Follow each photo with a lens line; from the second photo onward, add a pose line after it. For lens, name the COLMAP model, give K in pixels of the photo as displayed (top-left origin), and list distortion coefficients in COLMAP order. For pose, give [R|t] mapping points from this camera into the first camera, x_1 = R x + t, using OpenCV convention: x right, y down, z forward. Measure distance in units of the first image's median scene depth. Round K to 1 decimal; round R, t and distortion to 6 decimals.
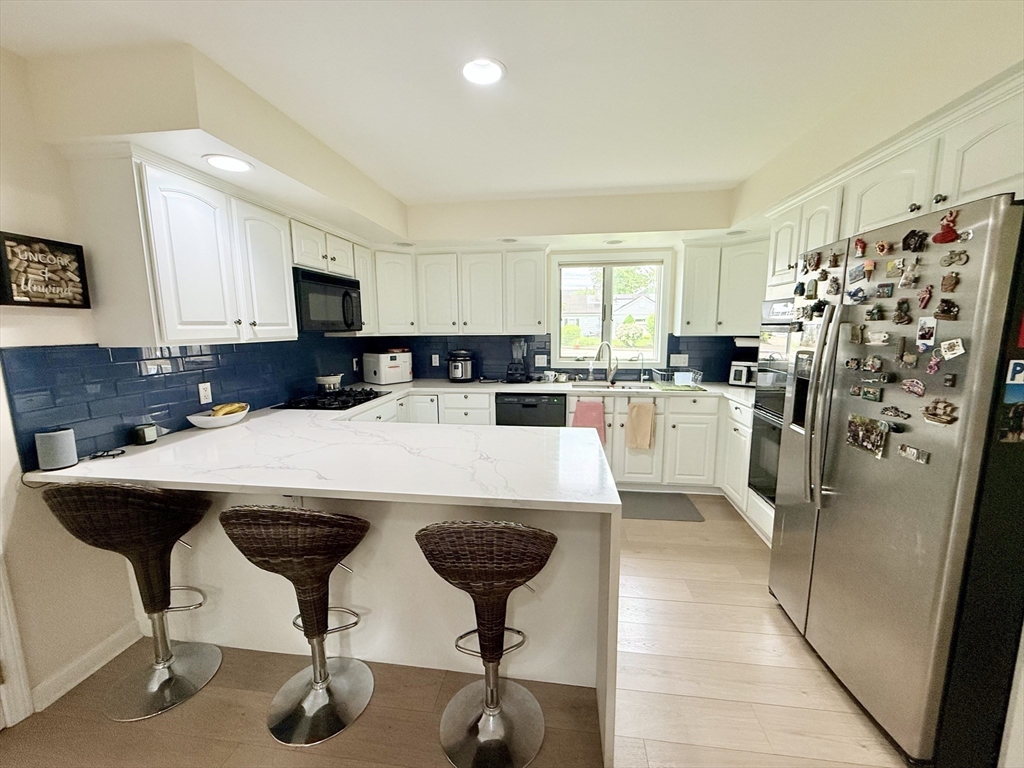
lens RADIAL K [[407.1, 0, 510.4], [0, 407.1, 385.0], [0, 0, 1]] dist [0.000346, -0.000132]
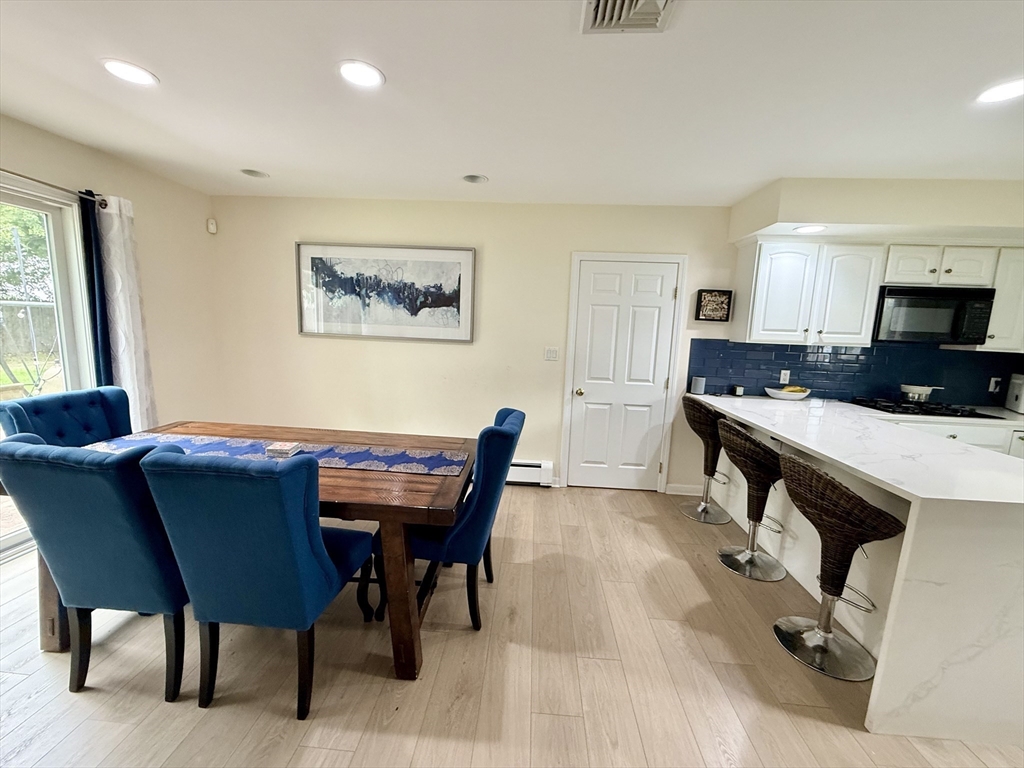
lens RADIAL K [[407.1, 0, 510.4], [0, 407.1, 385.0], [0, 0, 1]] dist [0.000346, -0.000132]
pose [[0.070941, 0.151326, -0.985935, 0.470854], [-0.177545, 0.974557, 0.136805, 0.016245], [0.981552, 0.165343, 0.096003, -0.097581]]
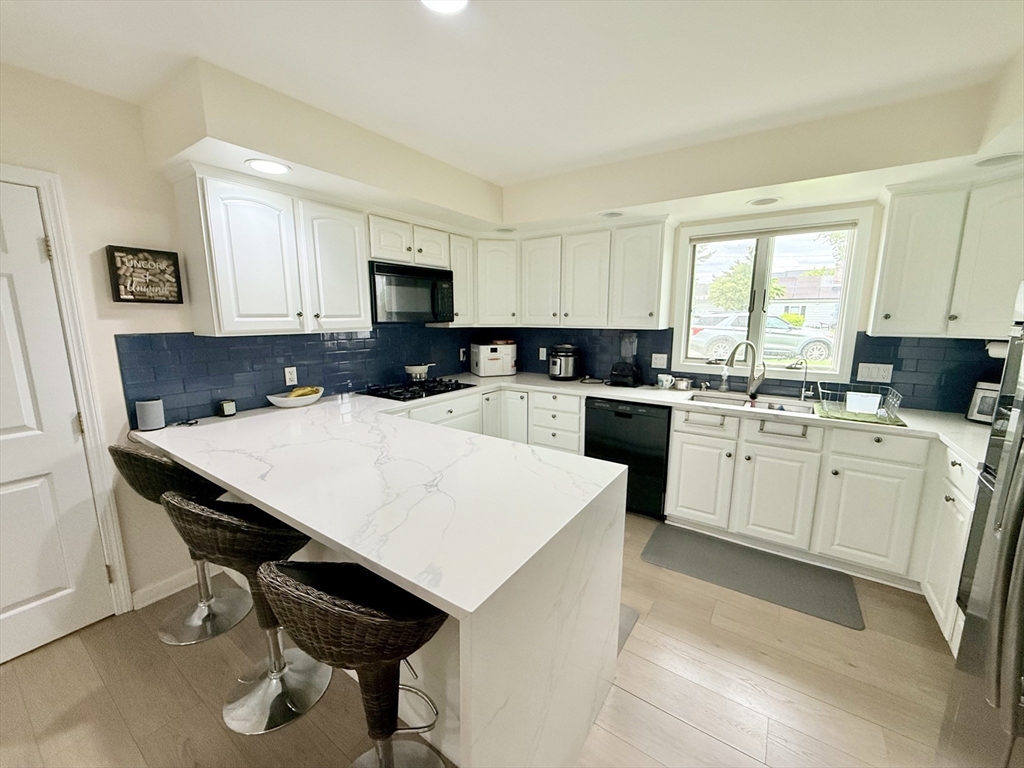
lens RADIAL K [[407.1, 0, 510.4], [0, 407.1, 385.0], [0, 0, 1]] dist [0.000346, -0.000132]
pose [[0.891798, 0.083046, -0.444747, 0.219672], [-0.069956, 0.996498, 0.045796, -0.035618], [0.446993, -0.009728, 0.894485, 0.175712]]
